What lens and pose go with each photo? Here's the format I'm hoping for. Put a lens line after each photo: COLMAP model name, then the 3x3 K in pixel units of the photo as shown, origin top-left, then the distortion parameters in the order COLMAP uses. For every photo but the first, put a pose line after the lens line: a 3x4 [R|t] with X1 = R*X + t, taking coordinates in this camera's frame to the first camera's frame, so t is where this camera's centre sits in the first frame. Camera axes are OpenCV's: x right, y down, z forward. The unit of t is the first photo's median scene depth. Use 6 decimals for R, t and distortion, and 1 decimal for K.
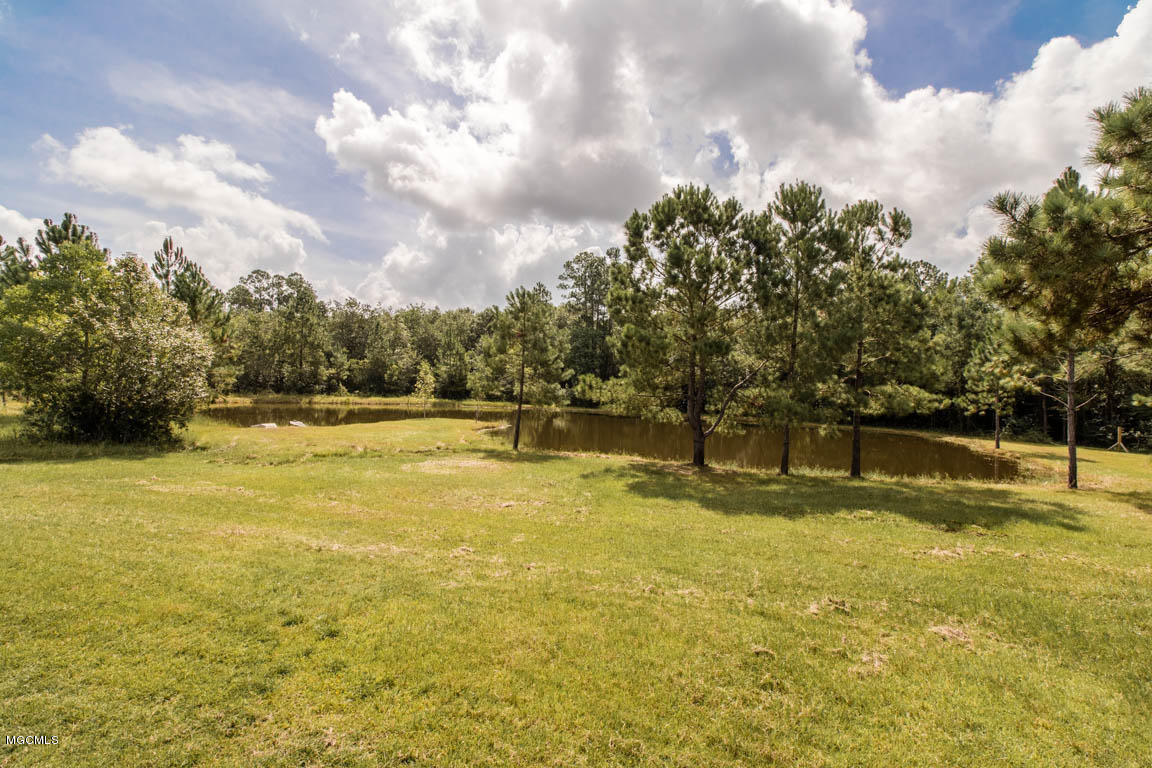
lens RADIAL K [[548.3, 0, 576.0], [0, 548.3, 384.0], [0, 0, 1]] dist [0.000319, 0.000108]
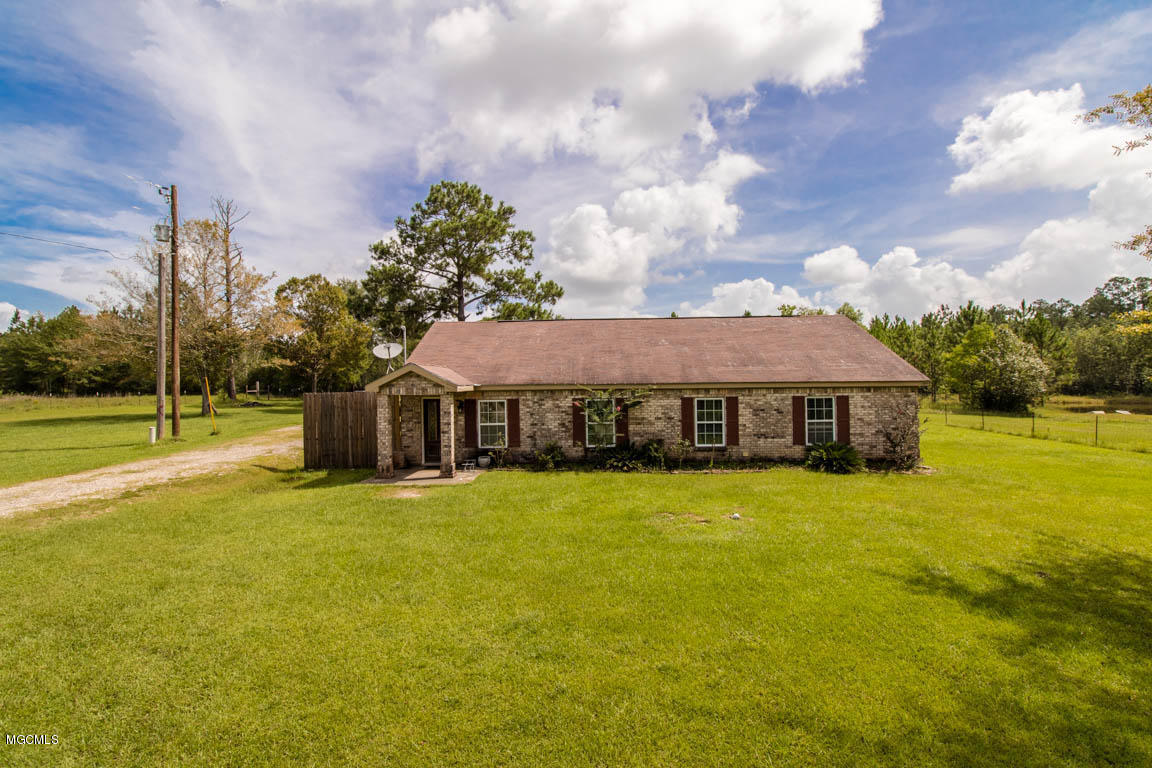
lens RADIAL K [[548.3, 0, 576.0], [0, 548.3, 384.0], [0, 0, 1]] dist [0.000319, 0.000108]
pose [[0.235141, -0.030318, -0.971488, 0.566866], [0.016813, 0.999491, -0.027123, 0.012855], [0.971816, -0.009956, 0.235531, -0.741439]]
